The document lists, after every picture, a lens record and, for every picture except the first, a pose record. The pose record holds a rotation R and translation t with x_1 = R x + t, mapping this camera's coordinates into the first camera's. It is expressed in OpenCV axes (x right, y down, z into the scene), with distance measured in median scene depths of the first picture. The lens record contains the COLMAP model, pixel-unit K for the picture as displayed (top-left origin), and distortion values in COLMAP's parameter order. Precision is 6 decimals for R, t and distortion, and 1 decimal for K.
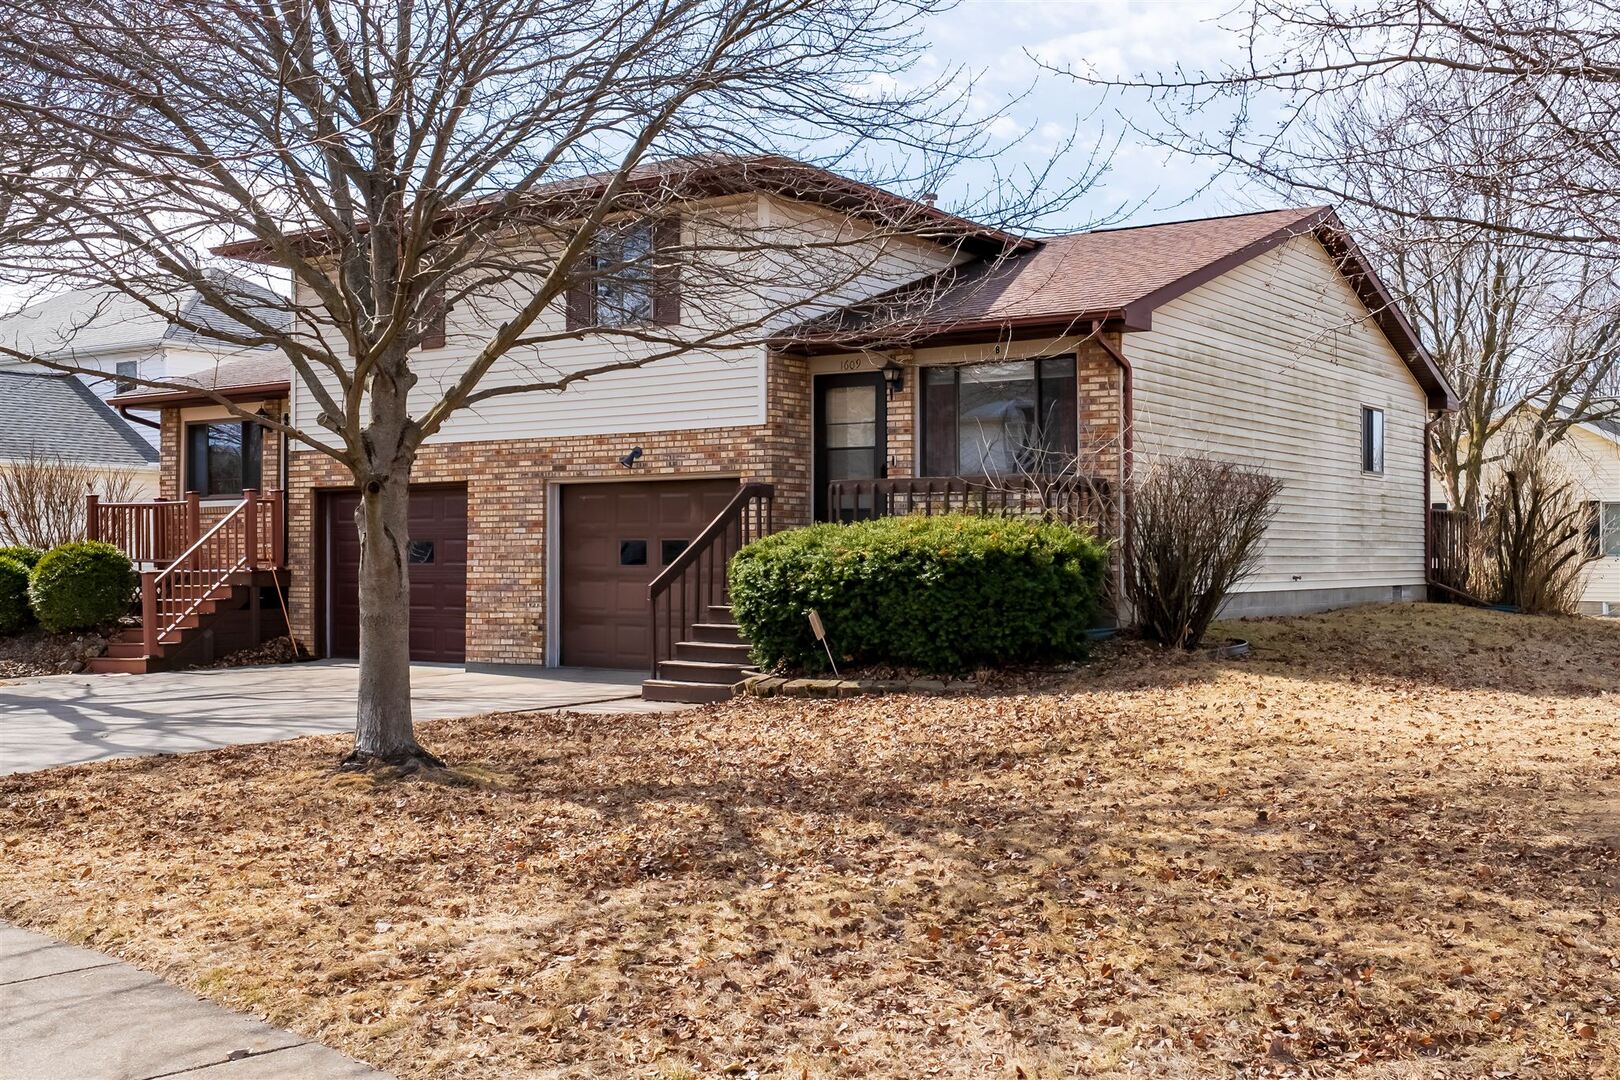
lens RADIAL K [[1635.4, 0, 813.3], [0, 1635.4, 541.5], [0, 0, 1]] dist [0.011101, 0.000000]
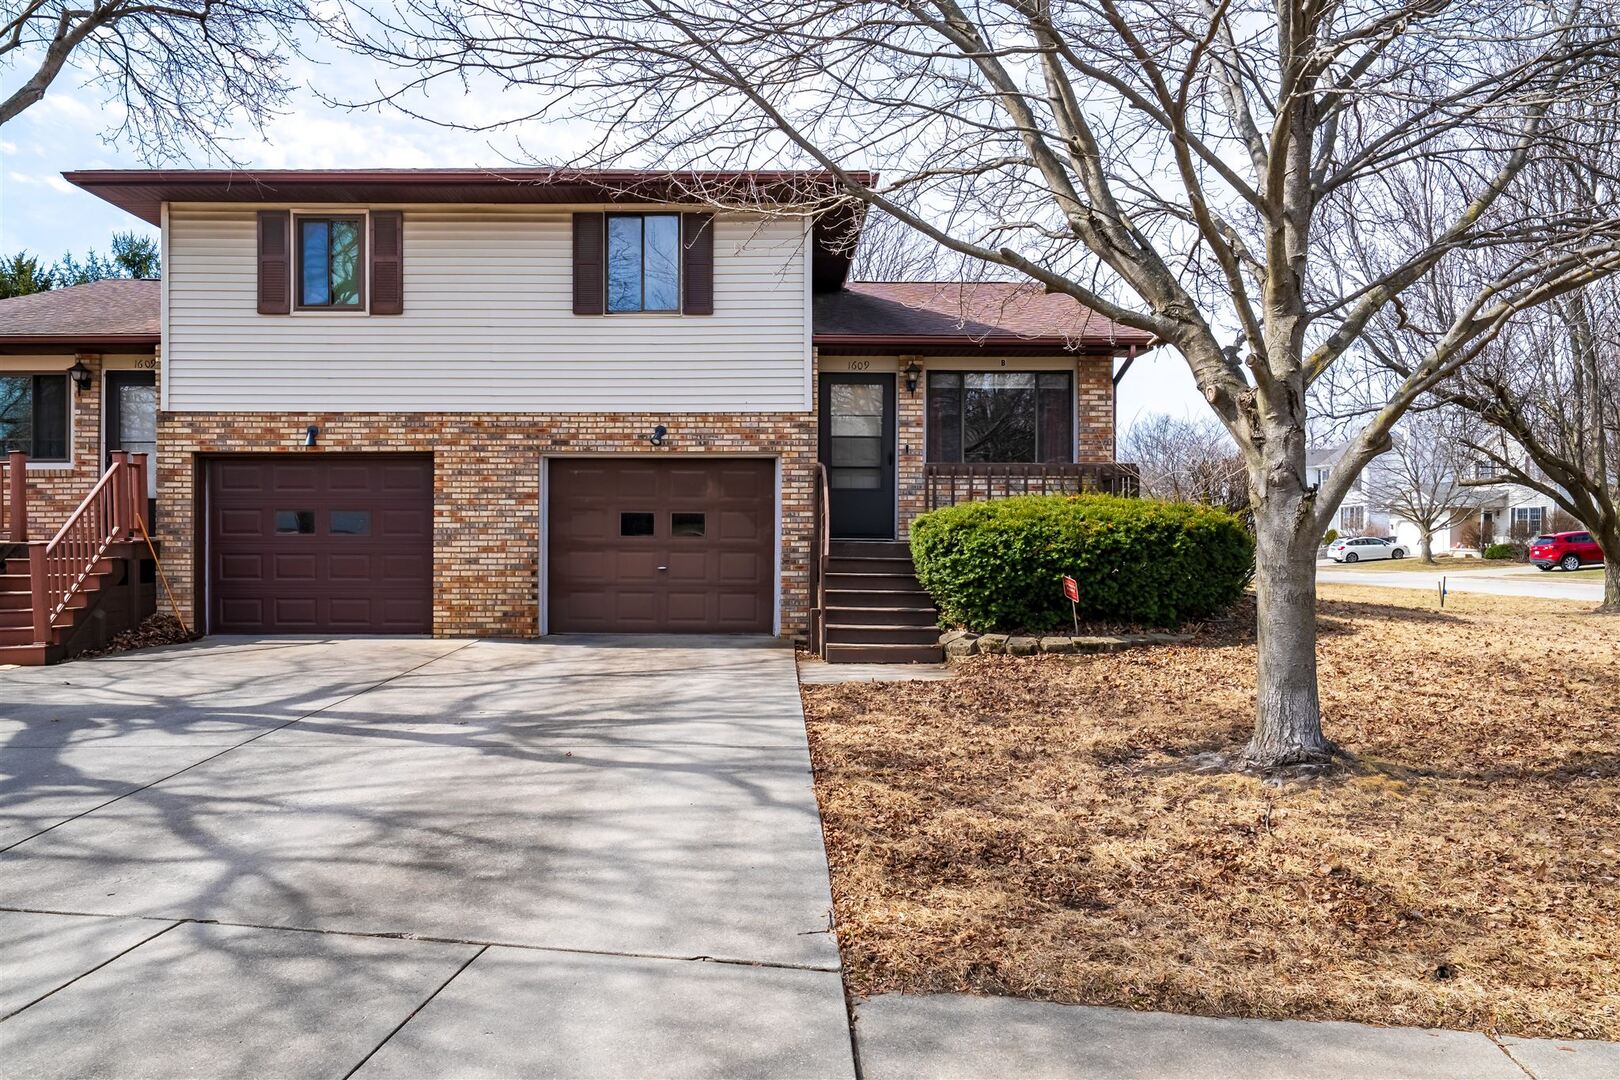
lens RADIAL K [[1112.9, 0, 809.4], [0, 1112.9, 539.8], [0, 0, 1]] dist [-0.003432, -0.004550]
pose [[0.840352, -0.000477, 0.542041, -0.415967], [-0.008972, 0.999850, 0.014790, 0.005206], [-0.541967, -0.017292, 0.840222, 0.328201]]
